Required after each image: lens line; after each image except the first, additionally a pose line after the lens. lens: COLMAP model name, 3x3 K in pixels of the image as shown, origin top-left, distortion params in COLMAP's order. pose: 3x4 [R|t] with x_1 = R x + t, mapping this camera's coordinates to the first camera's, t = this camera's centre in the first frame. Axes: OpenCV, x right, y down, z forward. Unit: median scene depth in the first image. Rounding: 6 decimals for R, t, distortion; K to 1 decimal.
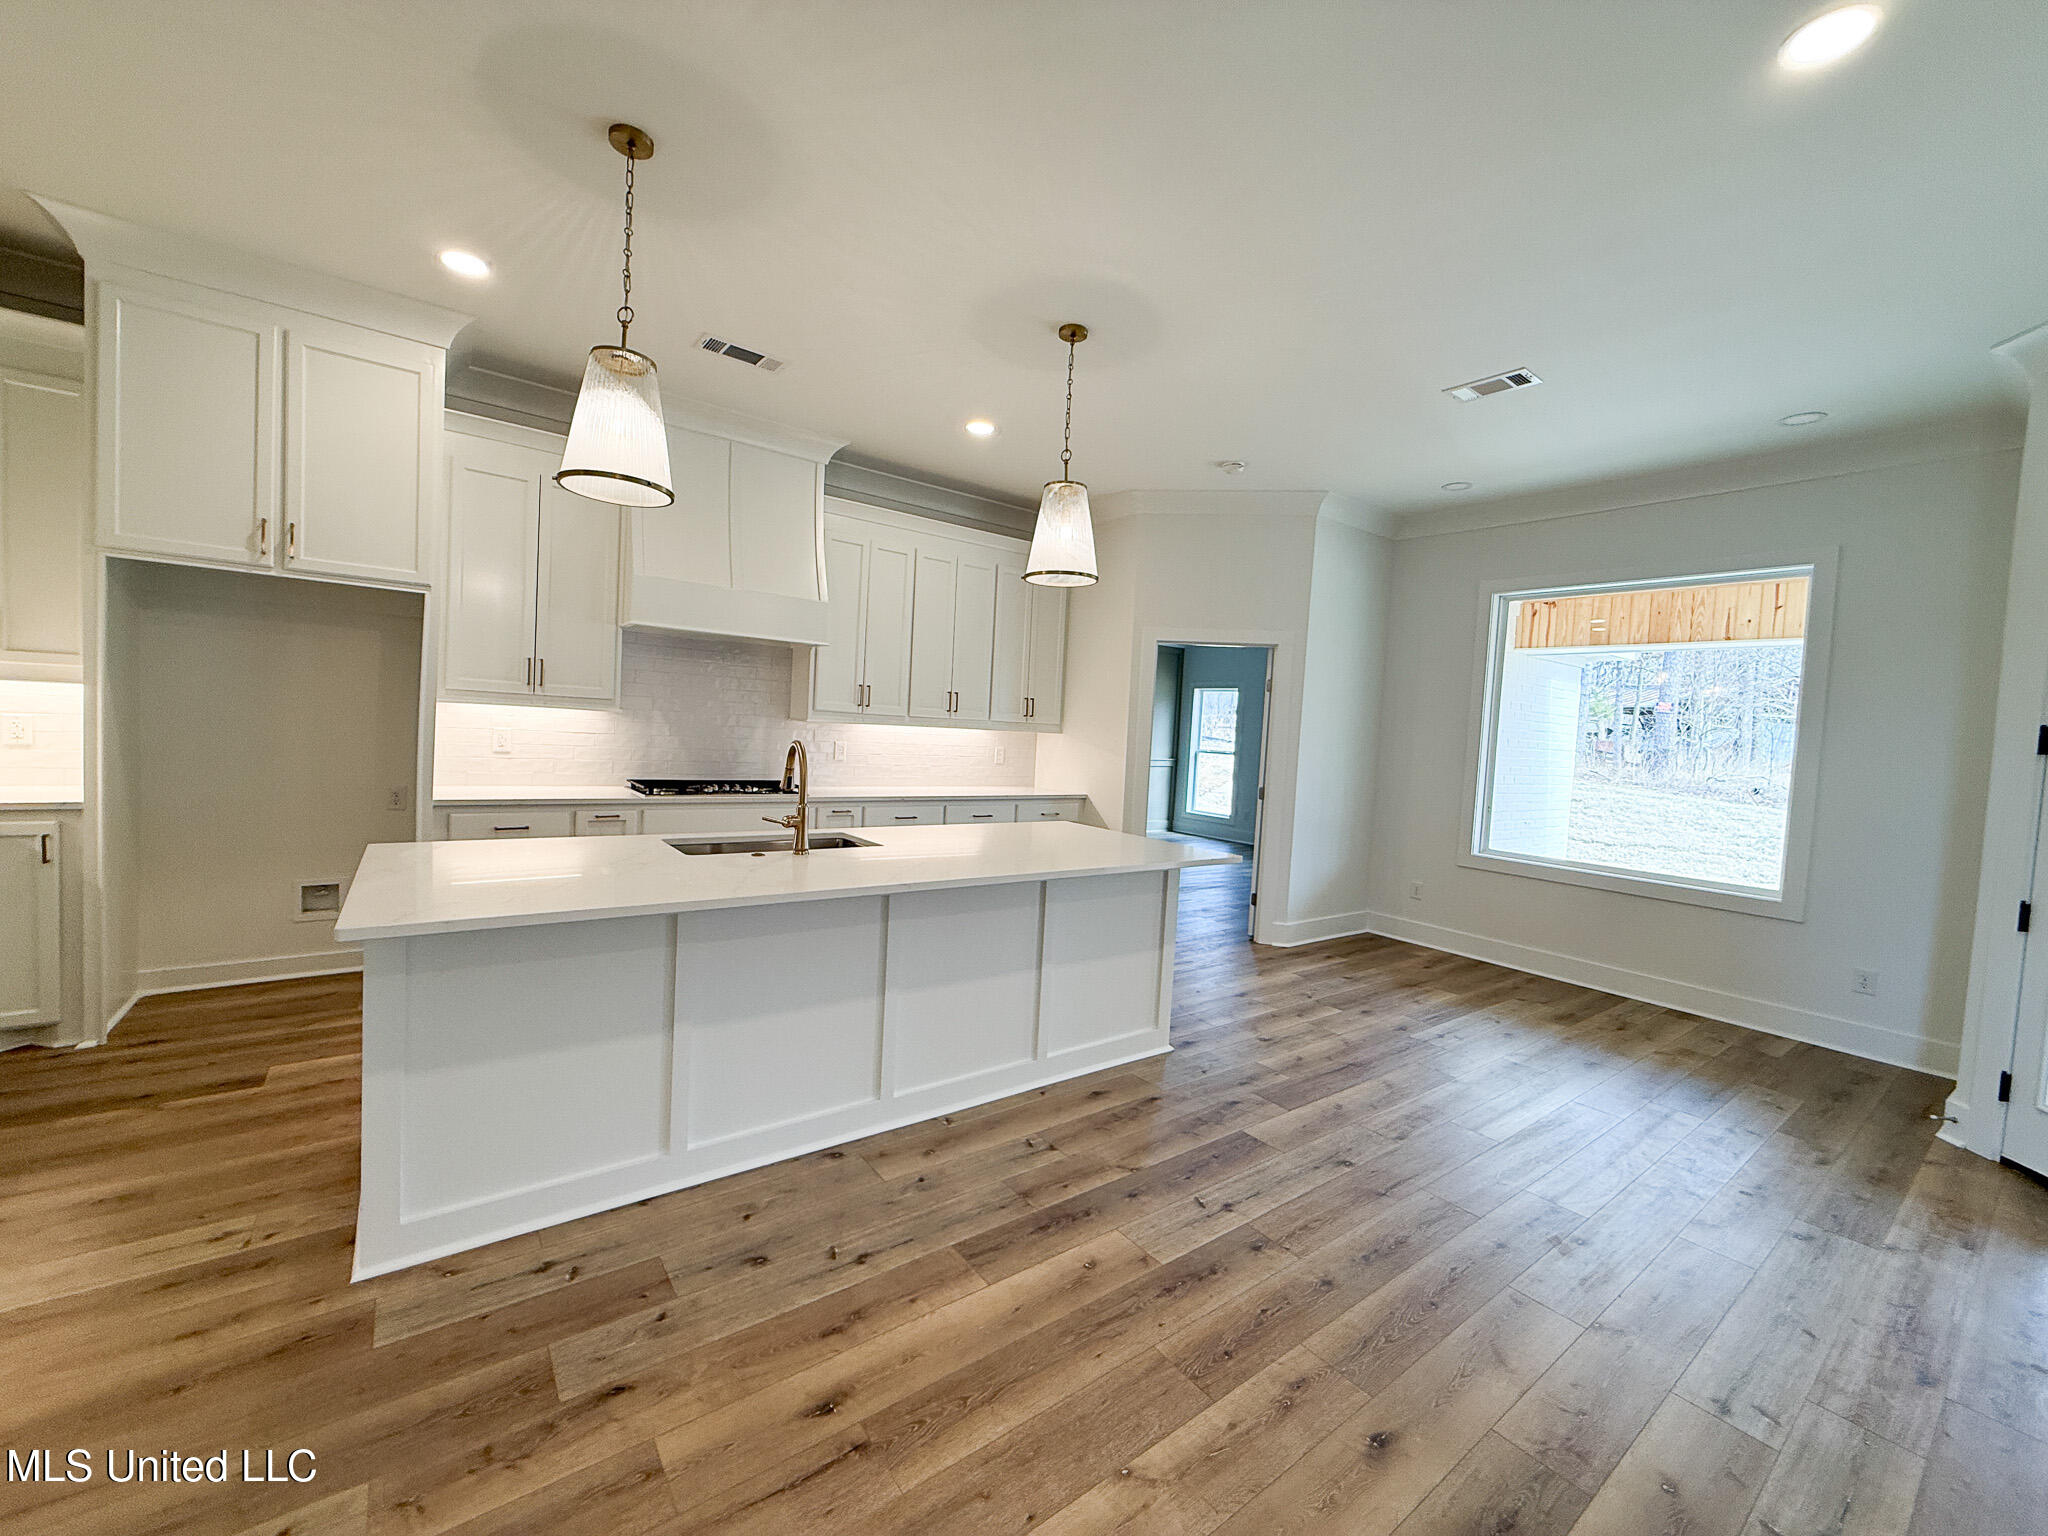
lens RADIAL K [[814.7, 0, 1017.4], [0, 814.7, 765.2], [0, 0, 1]] dist [-0.000867, 0.000471]
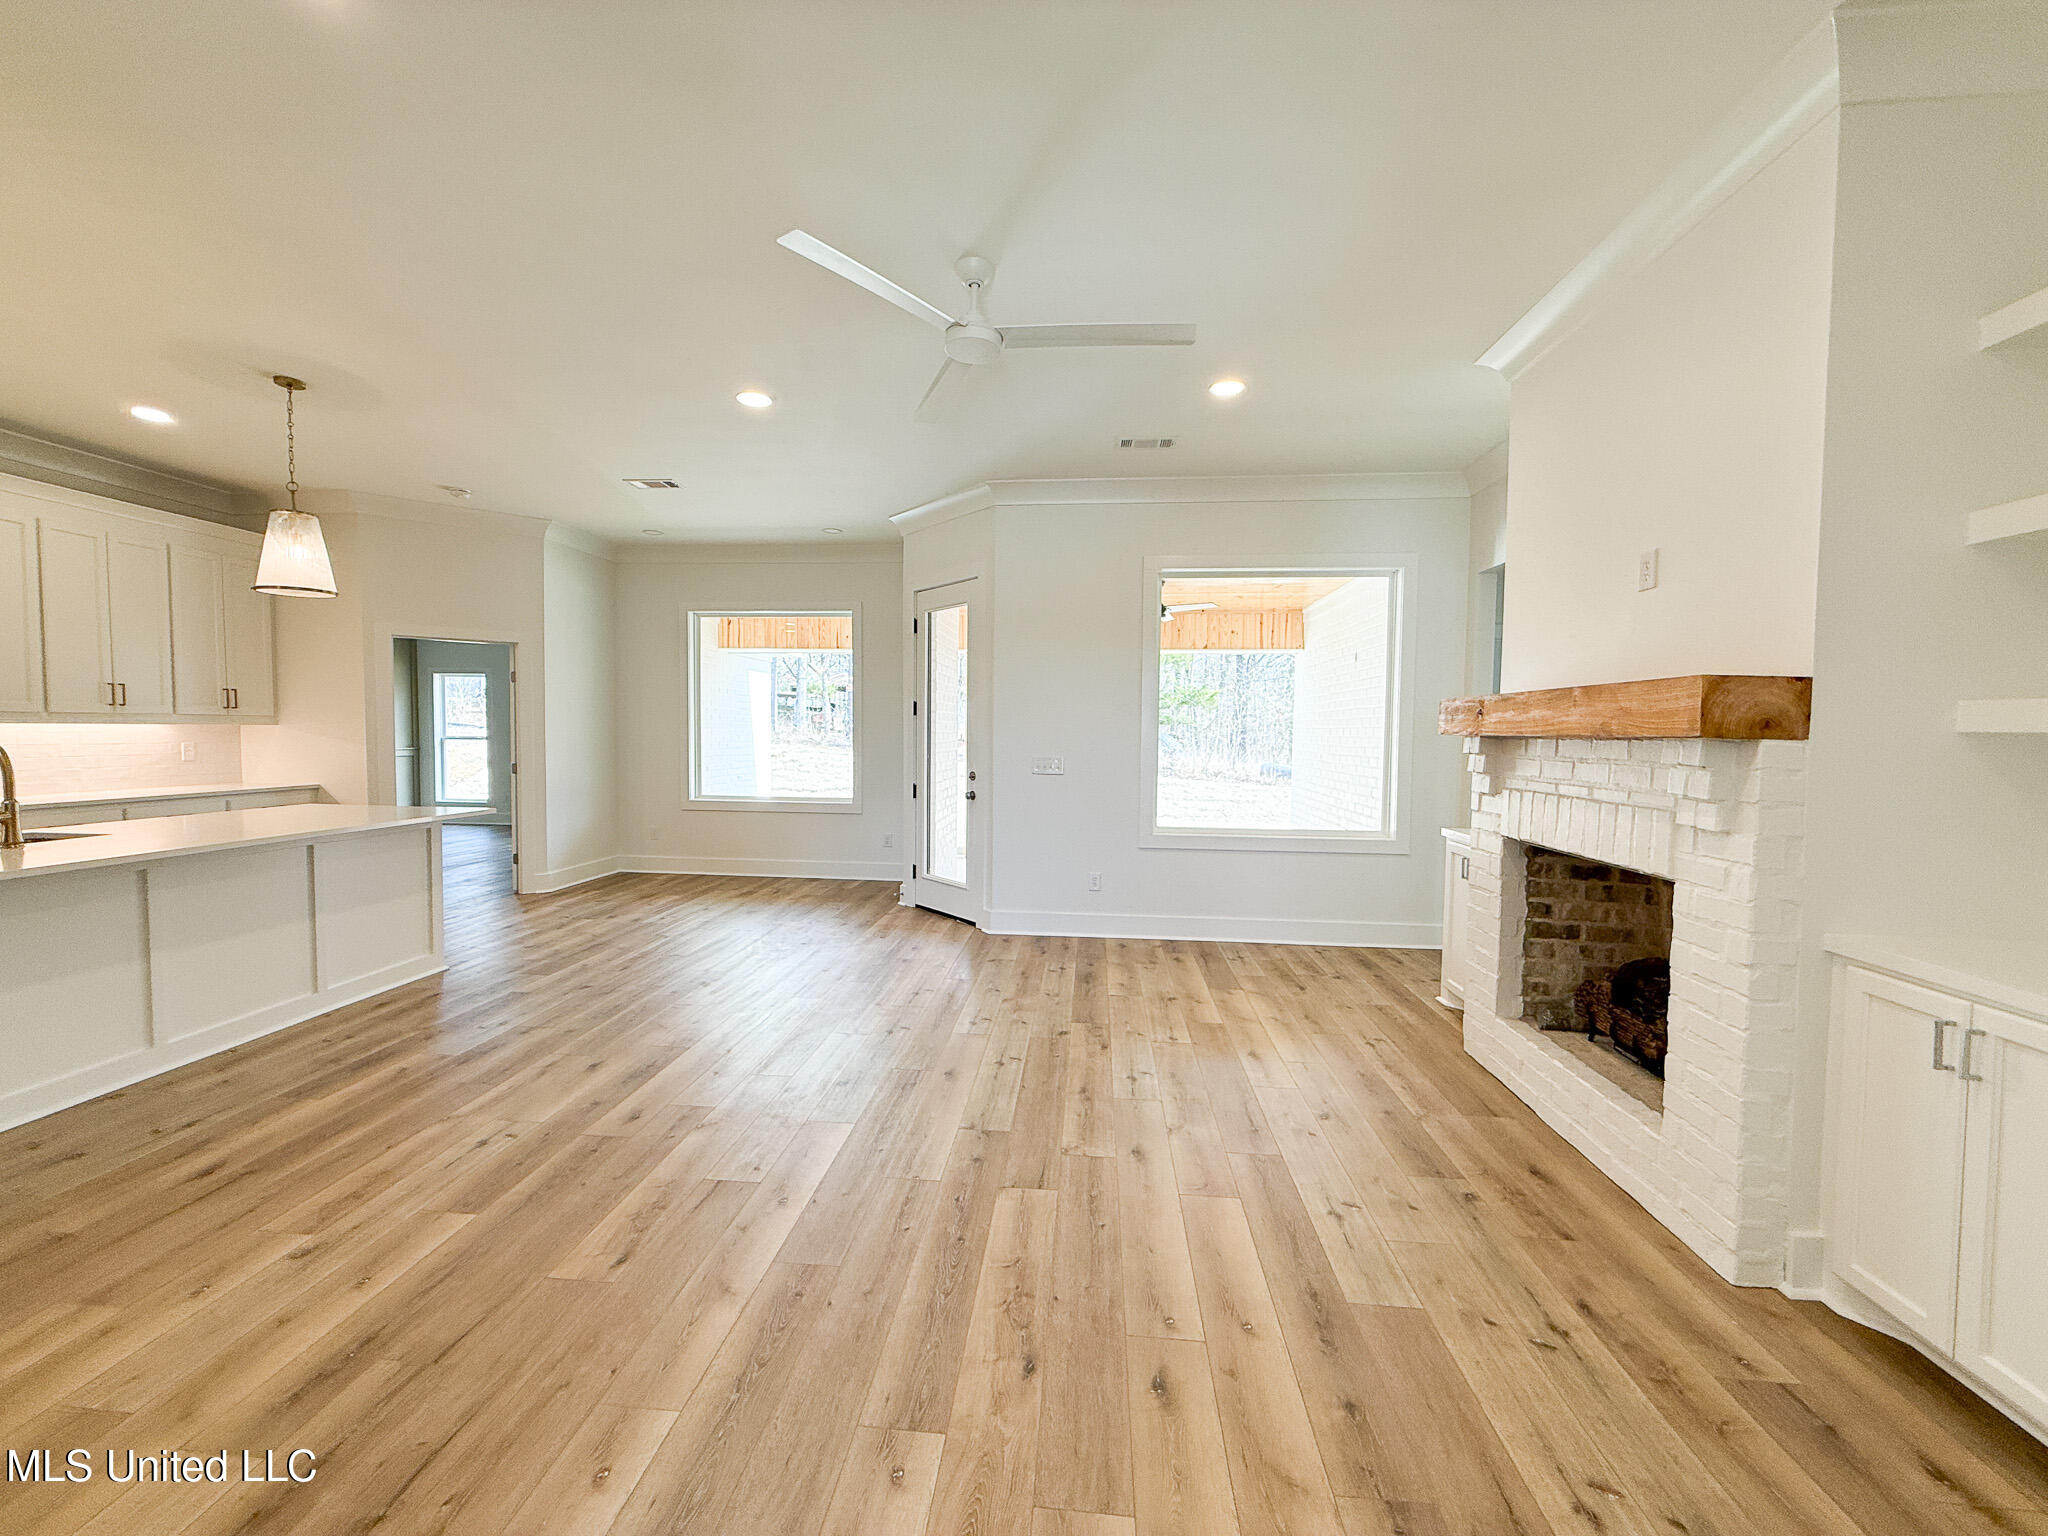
lens RADIAL K [[814.7, 0, 1018.7], [0, 814.7, 766.7], [0, 0, 1]] dist [-0.000867, 0.000471]
pose [[0.669650, -0.079182, 0.738444, -0.138843], [0.059325, 0.996826, 0.053089, 0.021819], [-0.740303, 0.008257, 0.672222, -0.563858]]
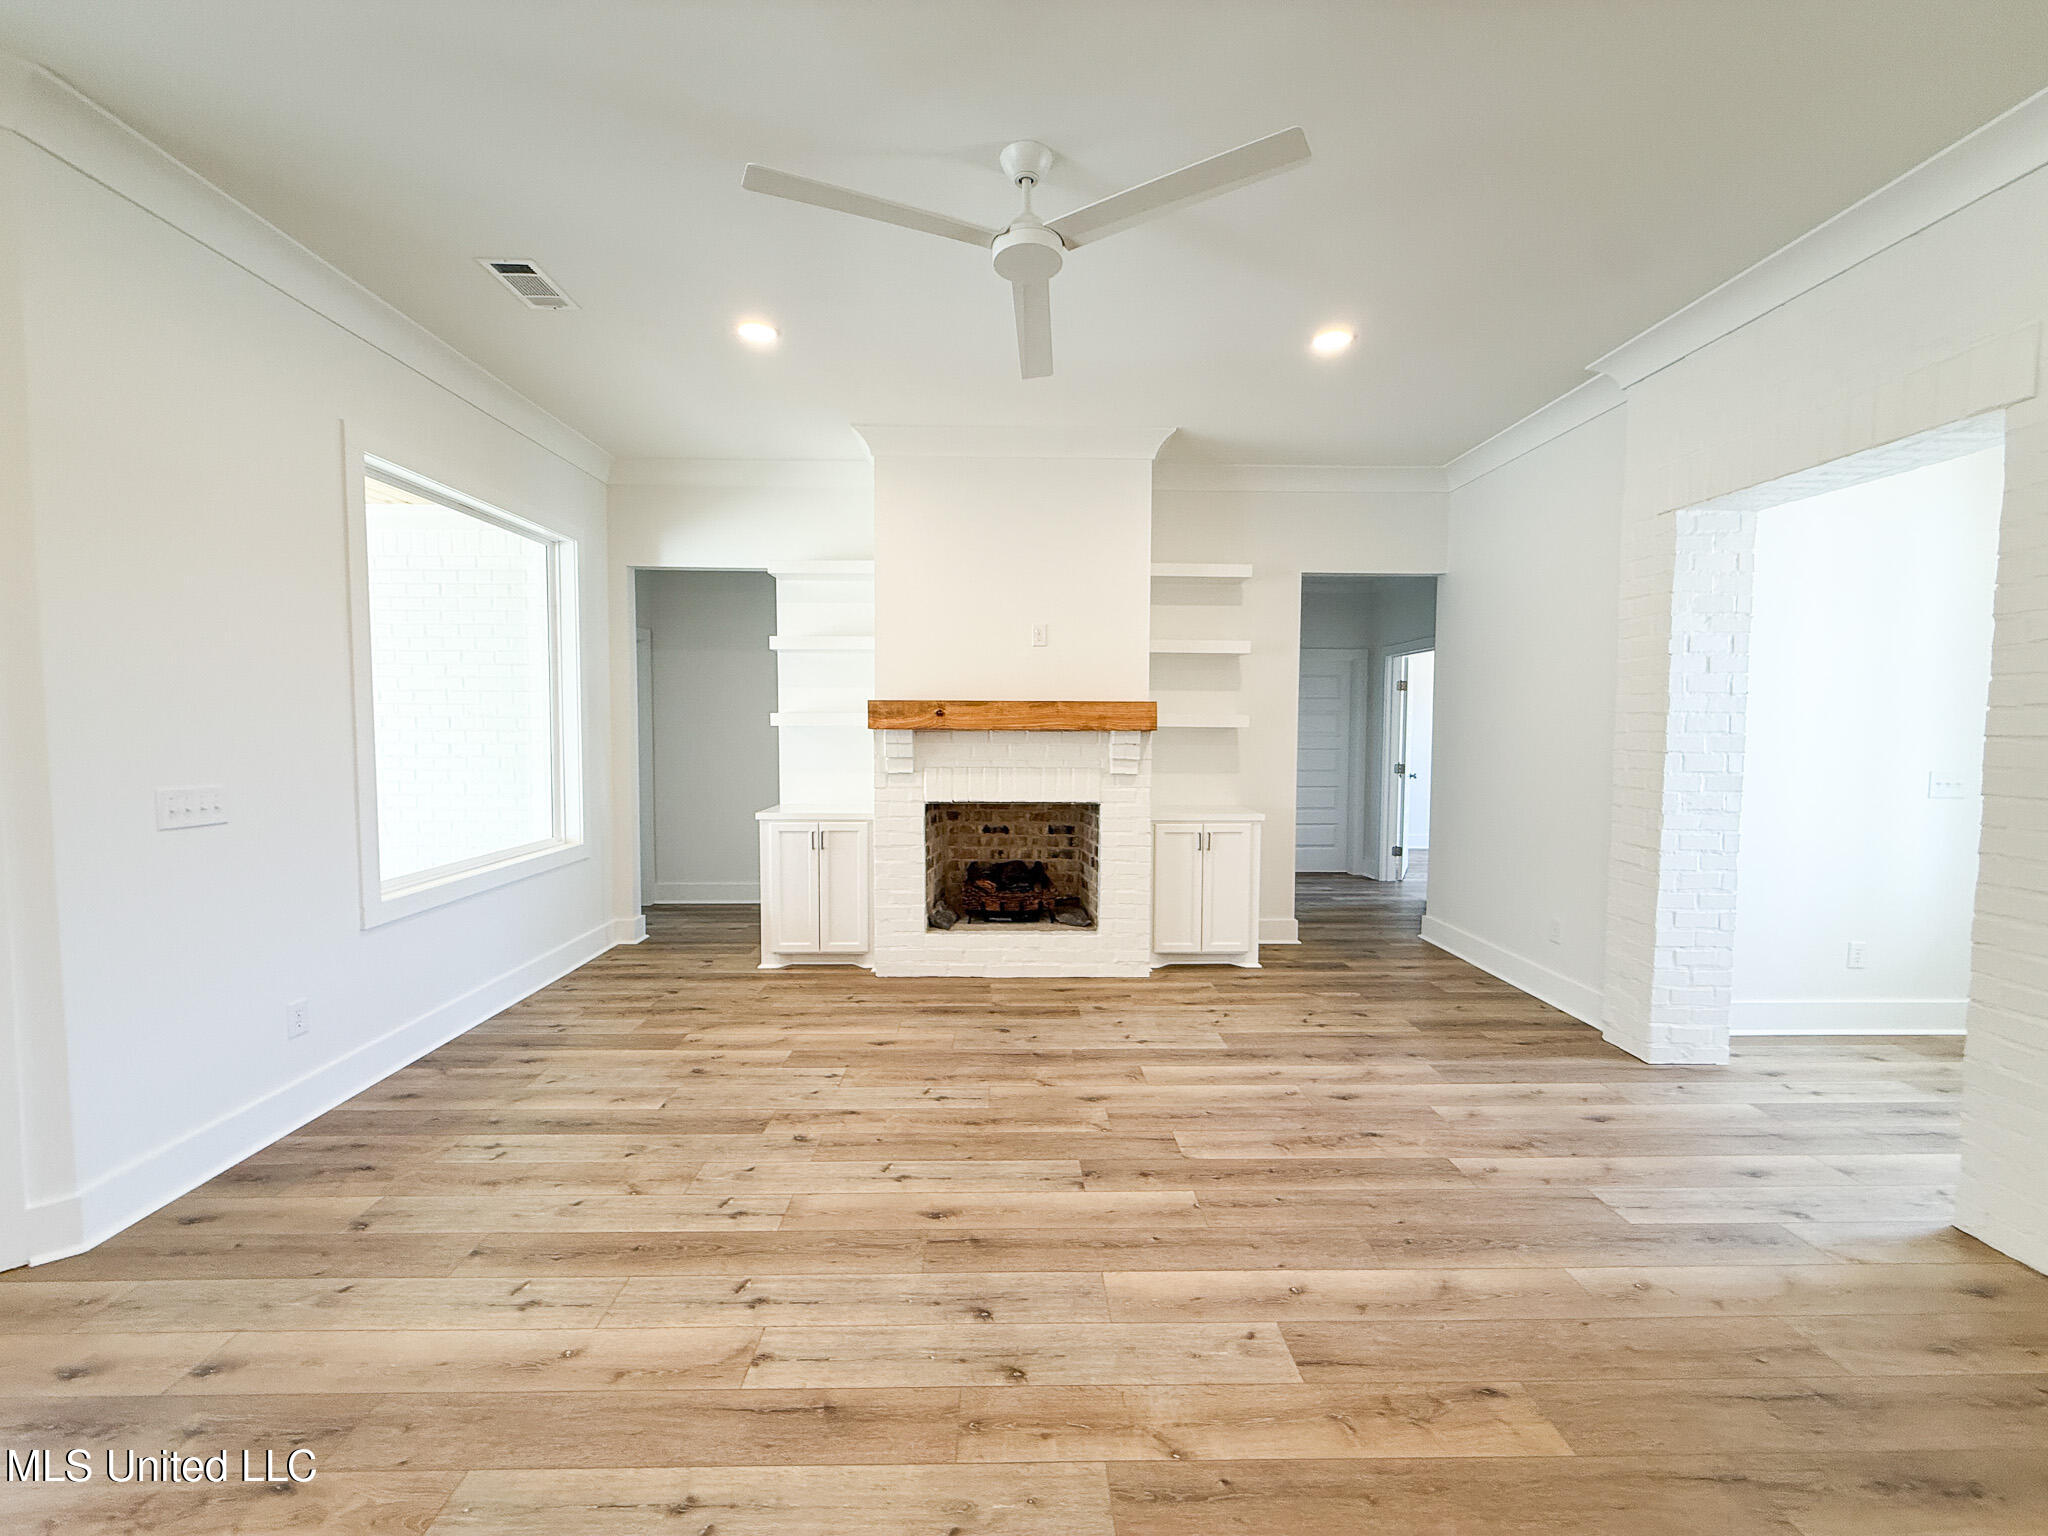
lens RADIAL K [[814.7, 0, 1015.3], [0, 814.7, 767.7], [0, 0, 1]] dist [-0.000867, 0.000471]
pose [[-0.812718, -0.089063, 0.575810, 0.074388], [-0.021379, 0.992141, 0.123284, -0.034446], [-0.582265, 0.087885, -0.808235, 0.657555]]
